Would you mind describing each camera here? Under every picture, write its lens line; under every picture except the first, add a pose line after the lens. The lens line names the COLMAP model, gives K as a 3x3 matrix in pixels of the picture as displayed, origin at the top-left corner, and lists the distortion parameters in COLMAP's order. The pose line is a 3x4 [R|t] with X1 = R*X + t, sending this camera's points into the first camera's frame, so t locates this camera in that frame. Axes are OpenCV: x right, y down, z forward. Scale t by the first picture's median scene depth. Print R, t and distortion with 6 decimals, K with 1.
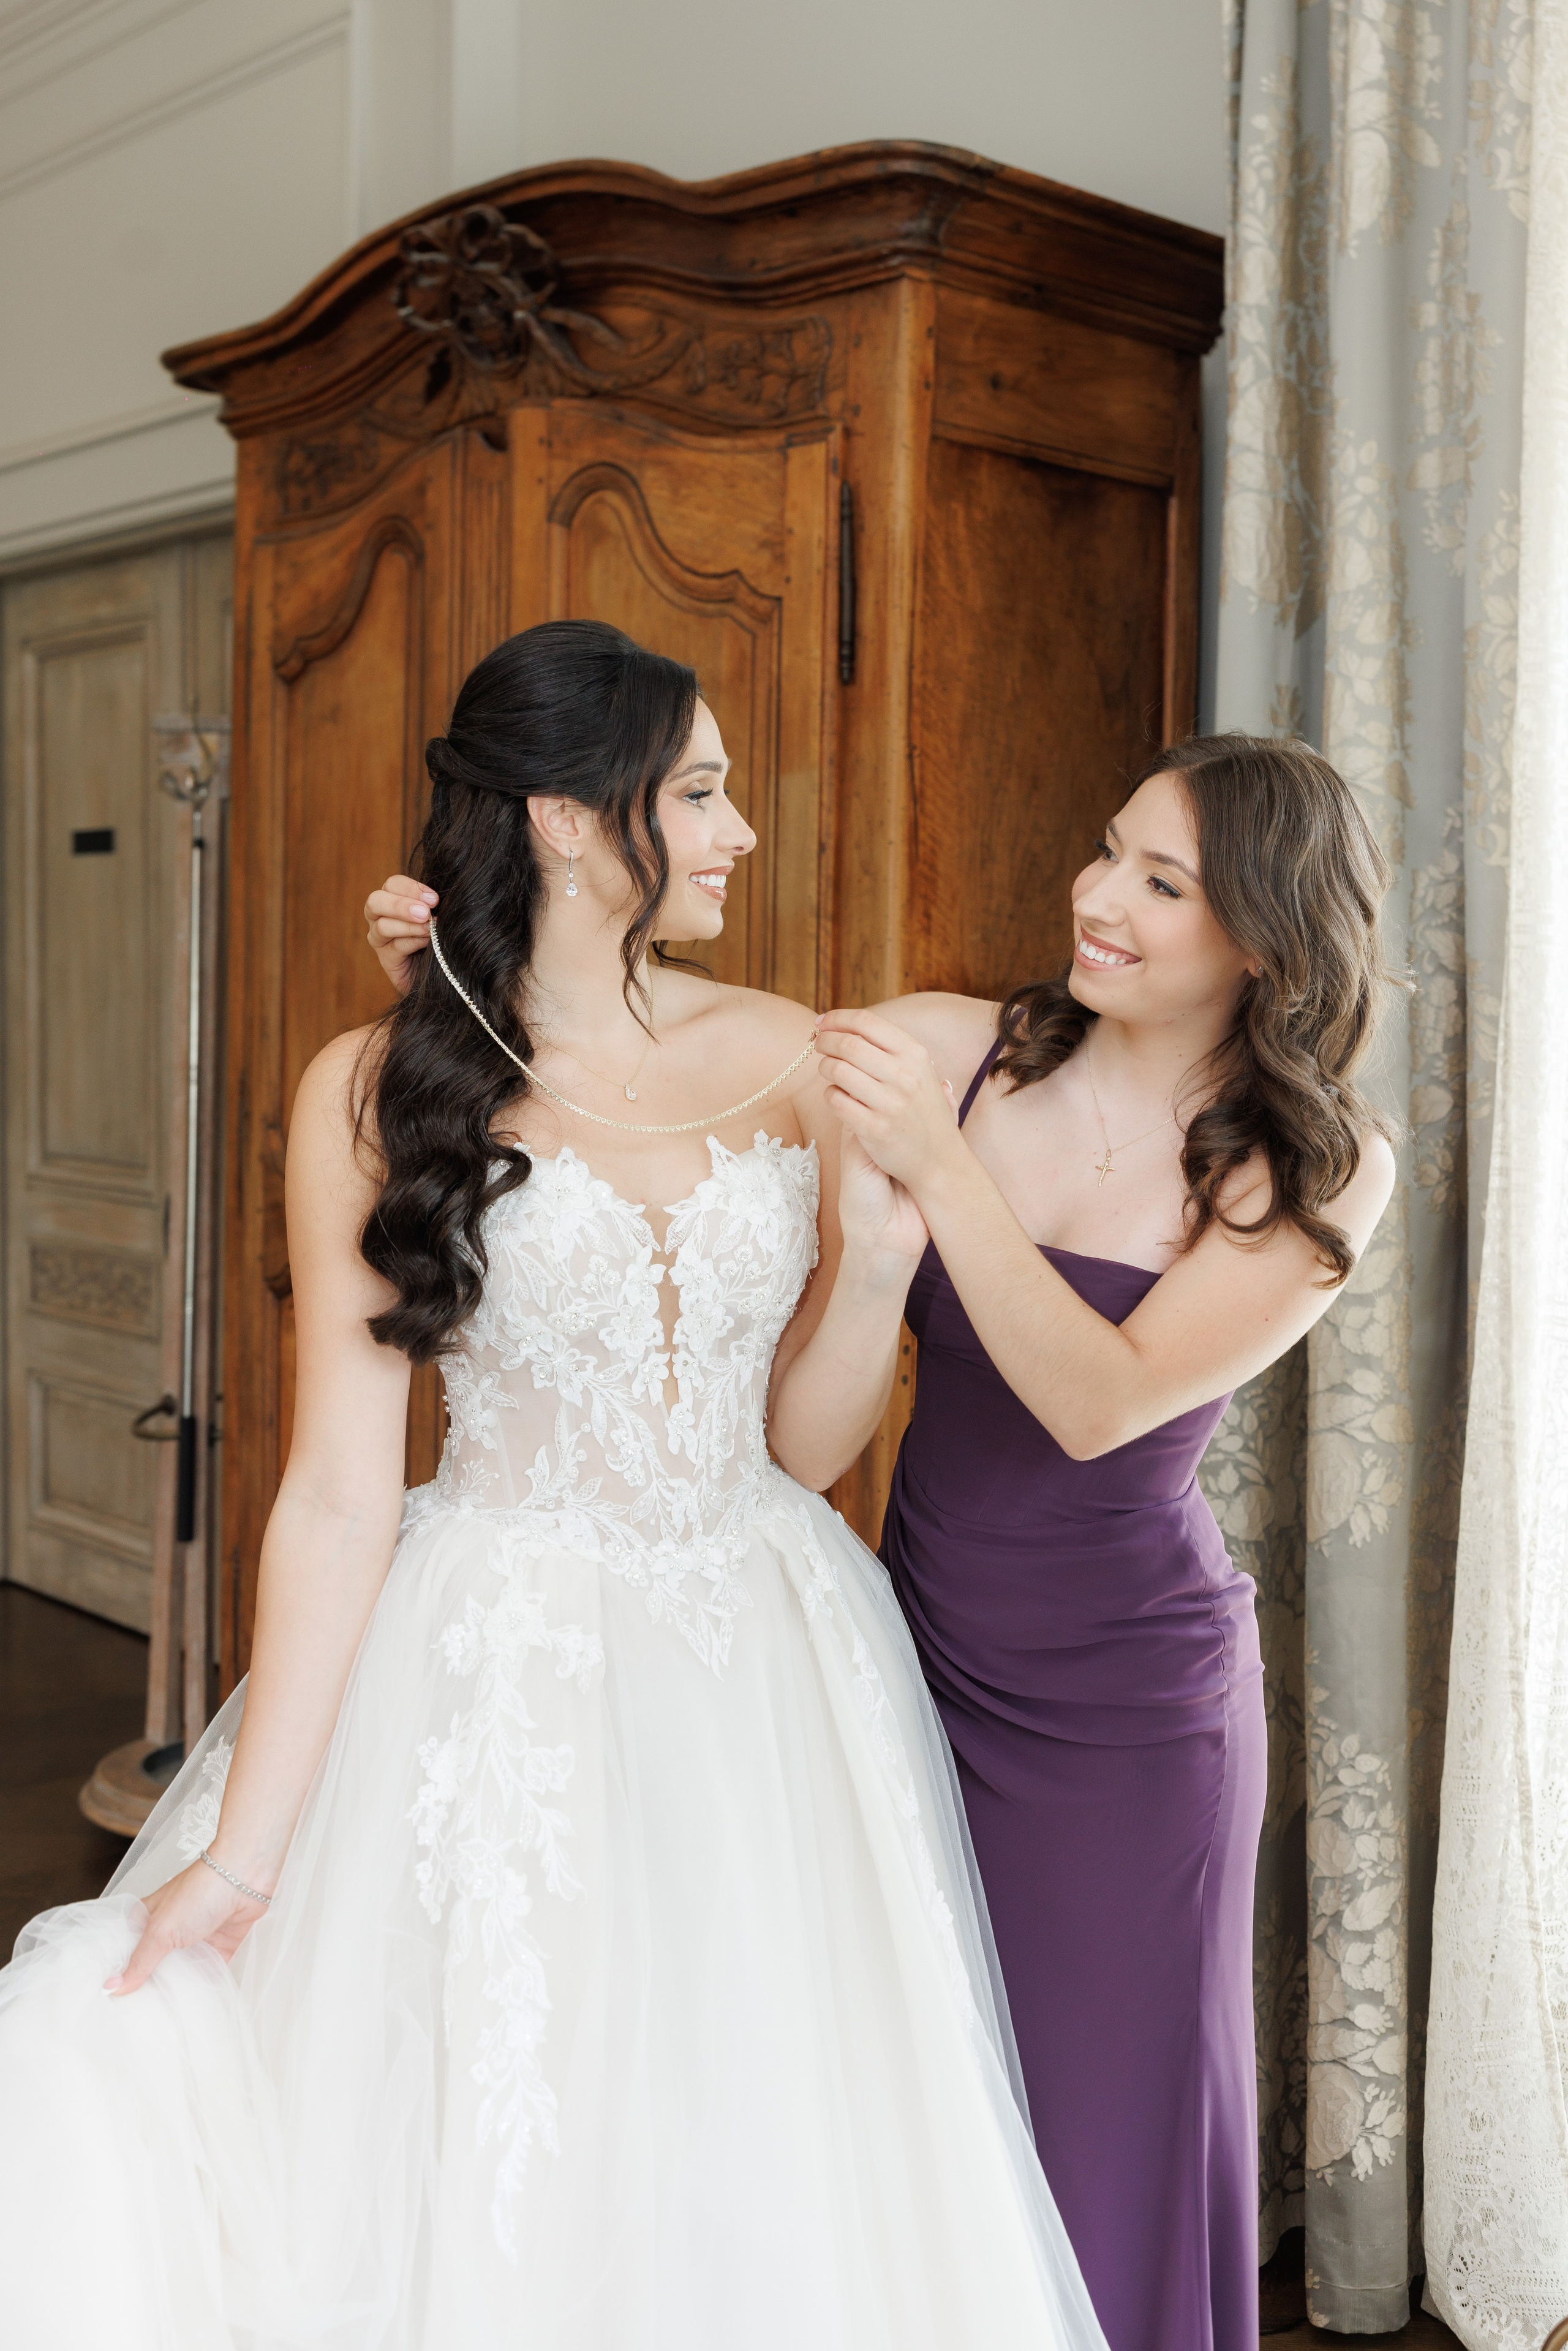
lens RADIAL K [[2767.7, 0, 848.7], [0, 2767.7, 1115.8], [0, 0, 1]] dist [0.019112, 0.000000]
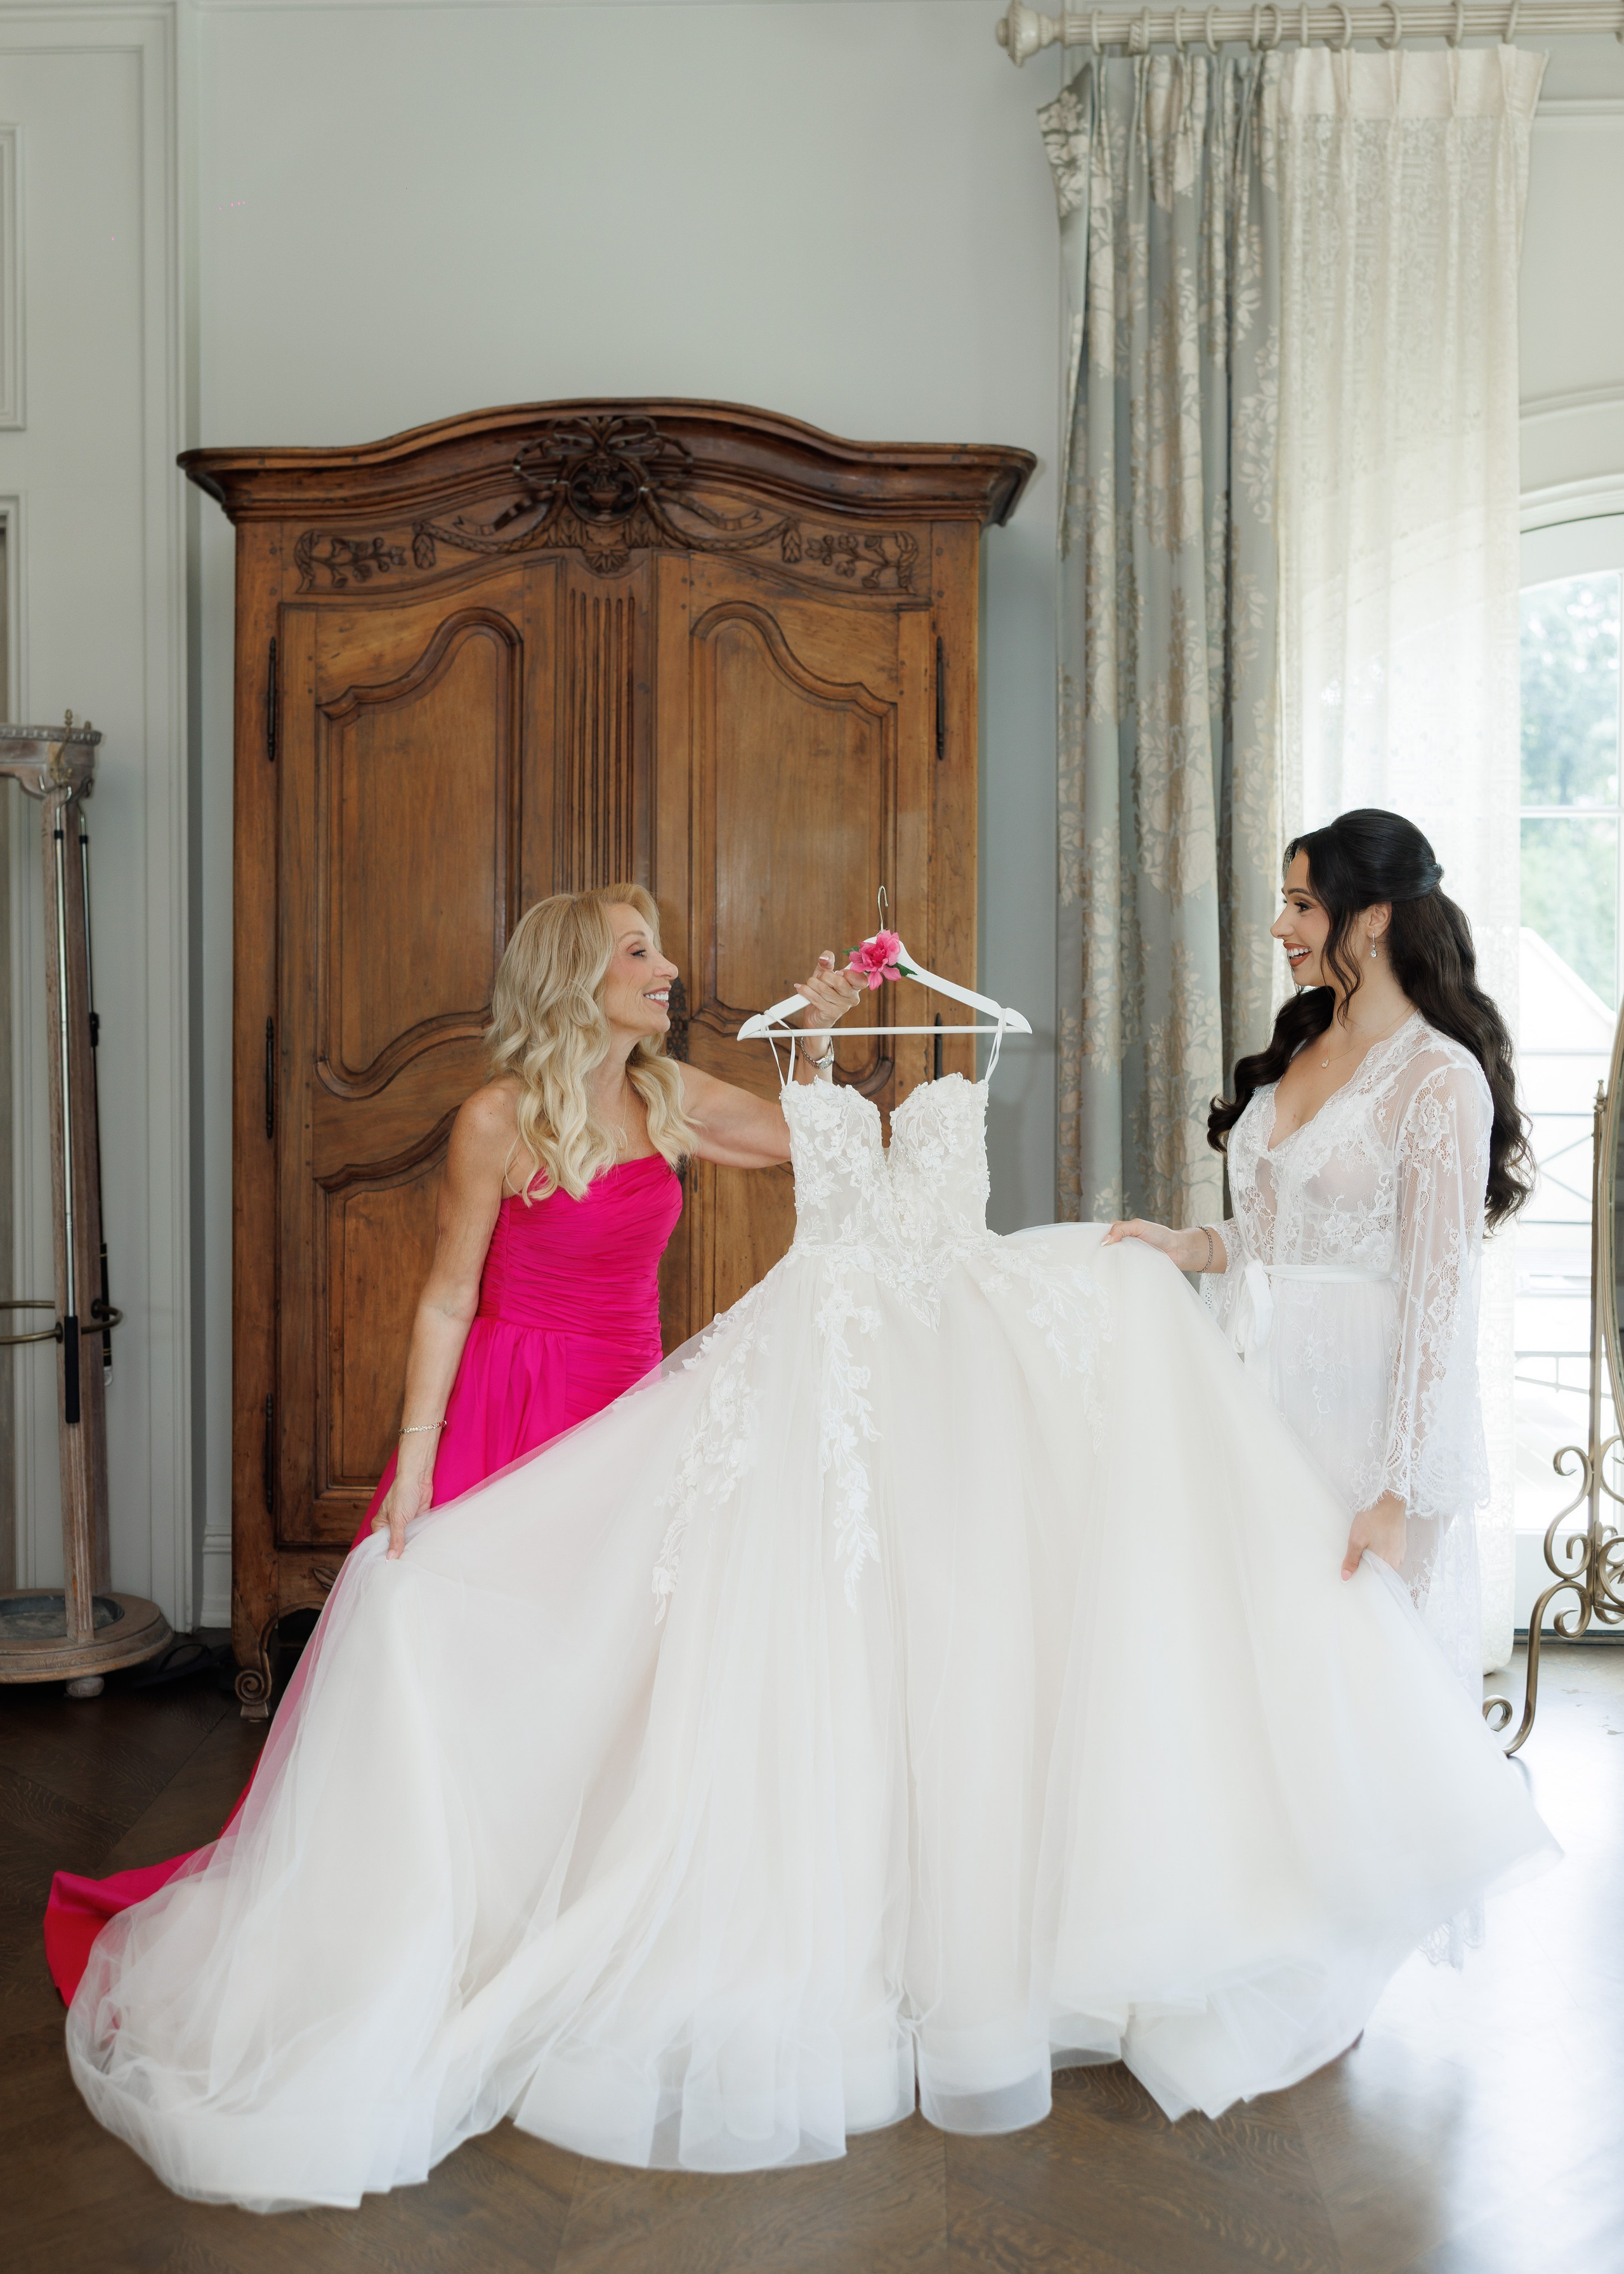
lens RADIAL K [[2608.6, 0, 789.8], [0, 2608.6, 1003.7], [0, 0, 1]] dist [0.004361, 0.000000]
pose [[0.686788, -0.031100, 0.726193, -1.090615], [0.047753, 0.998856, -0.002385, -0.011009], [-0.725288, 0.036316, 0.687487, 0.007796]]
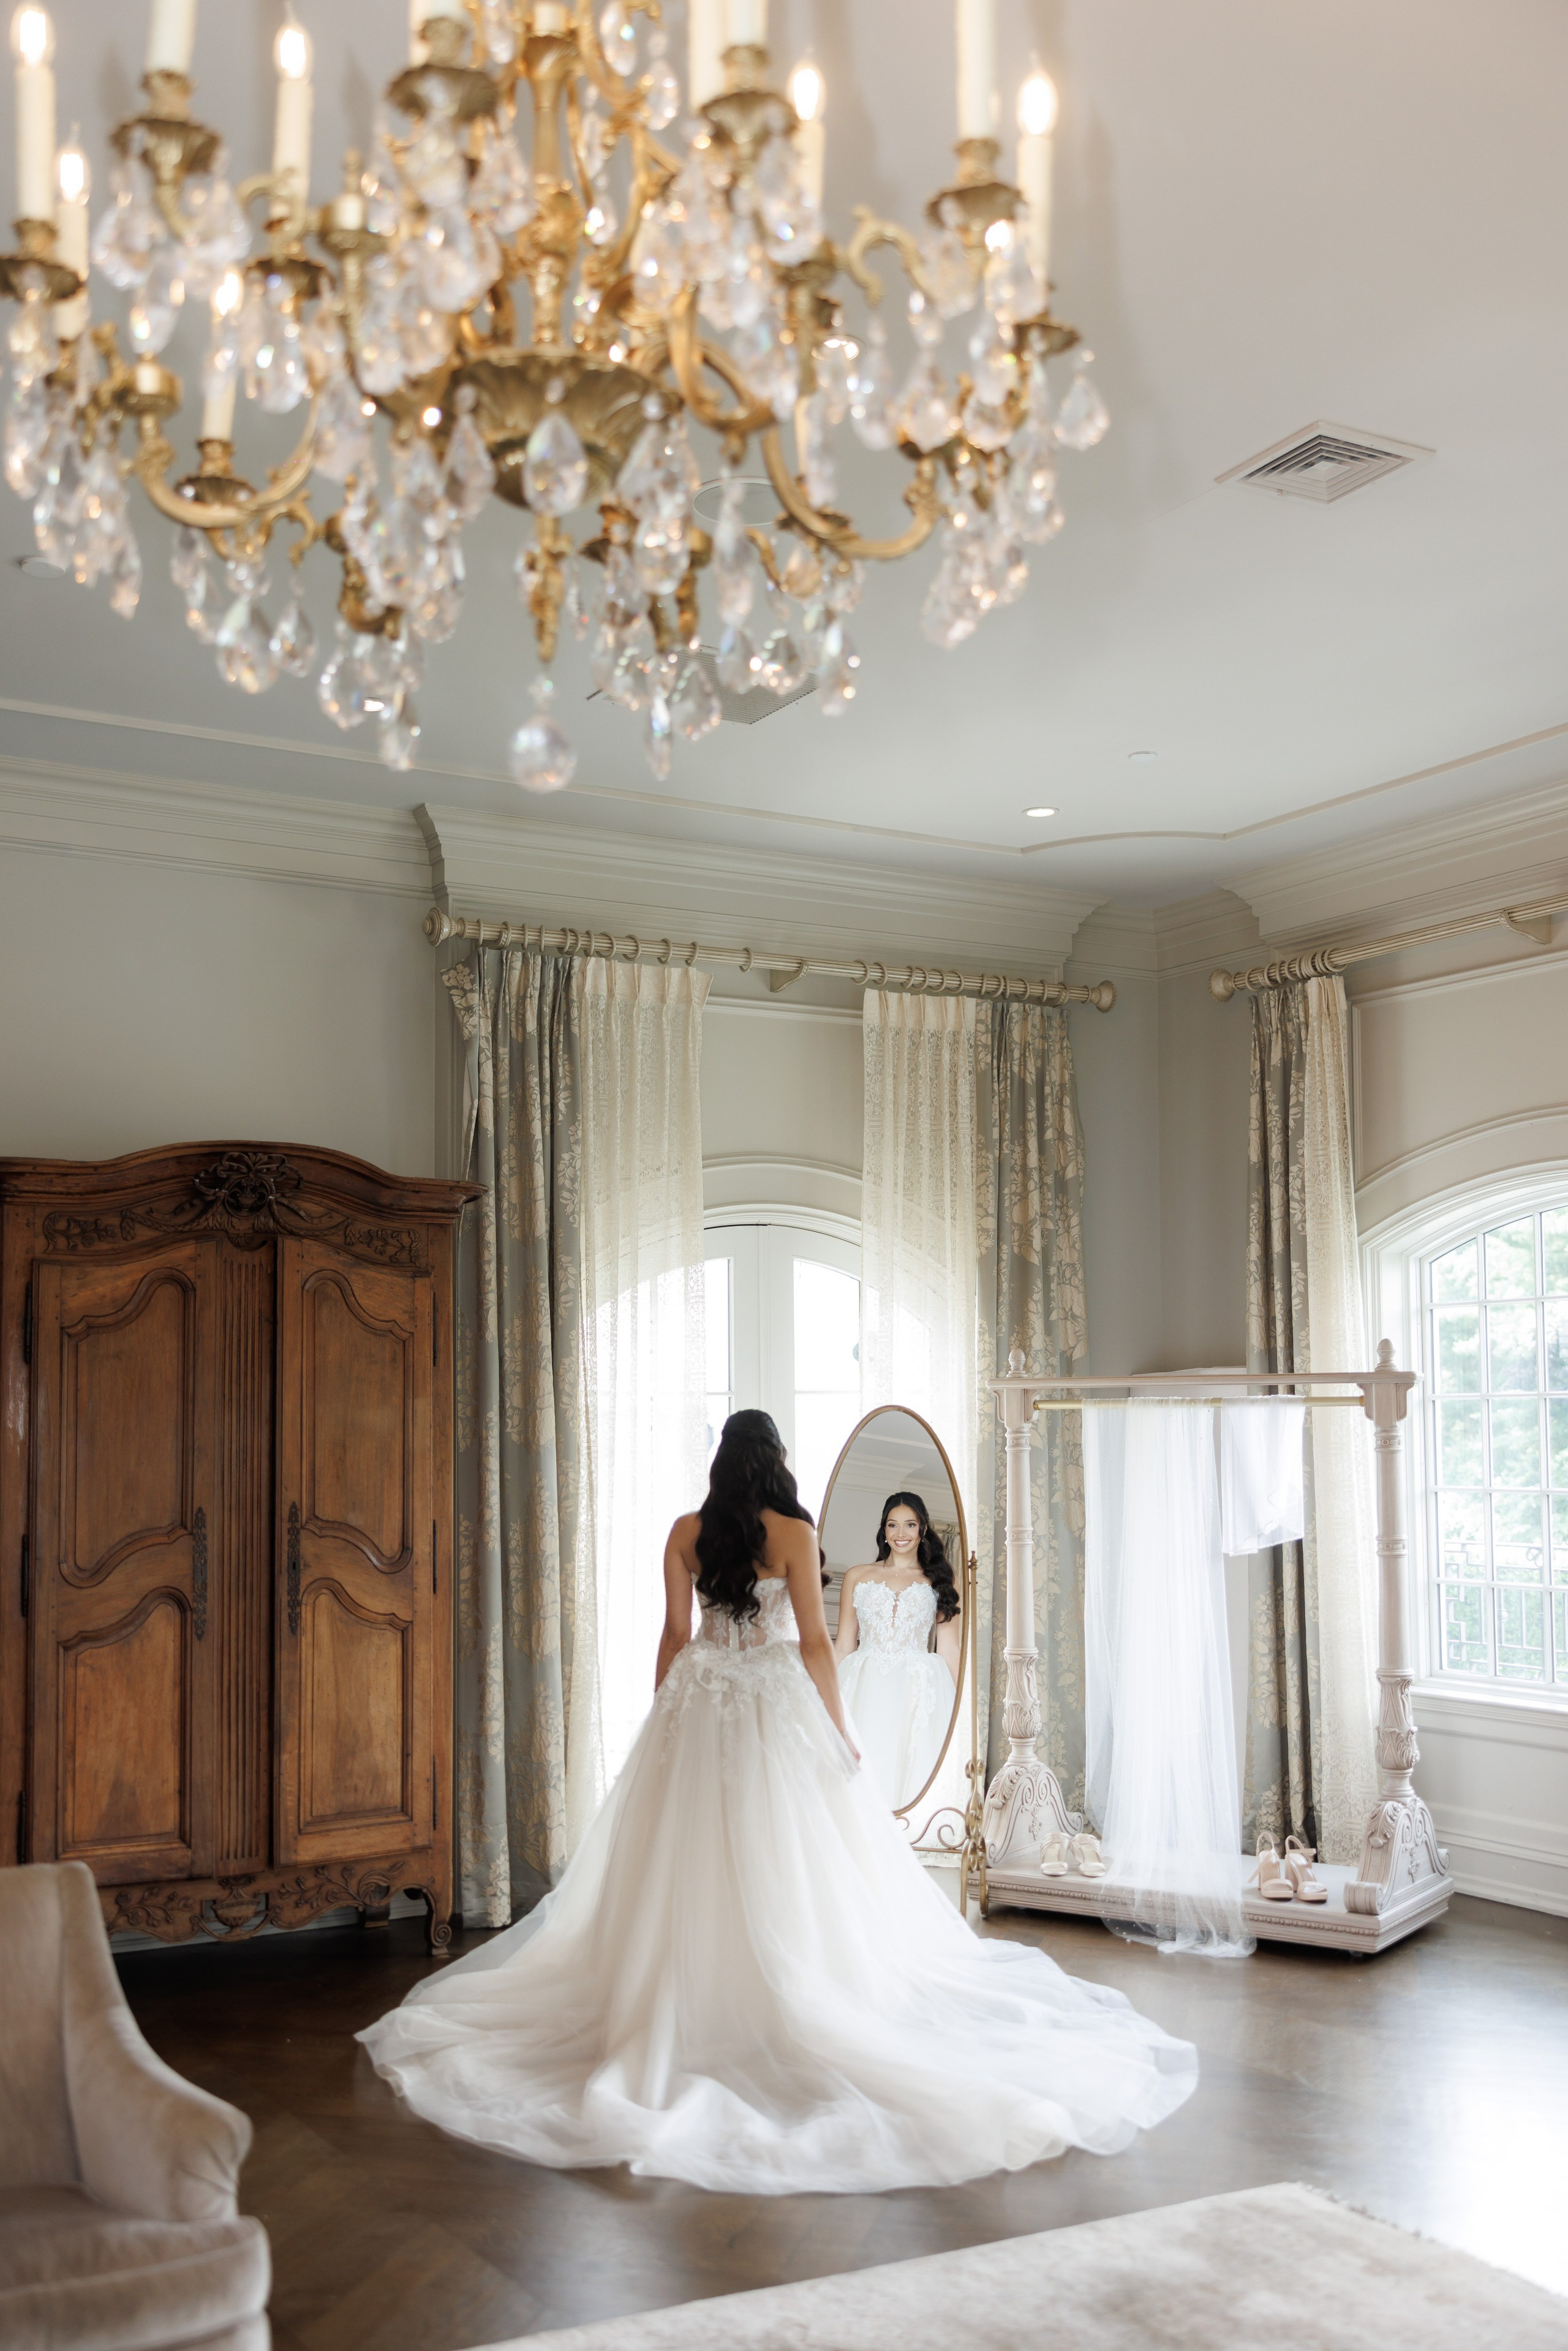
lens RADIAL K [[2223.6, 0, 731.8], [0, 2223.6, 1349.3], [0, 0, 1]] dist [0.016853, 0.000000]
pose [[0.194748, 0.026287, 0.980501, -1.917086], [0.066424, 0.996993, -0.039922, -0.060467], [-0.978602, 0.072903, 0.192417, 0.268763]]
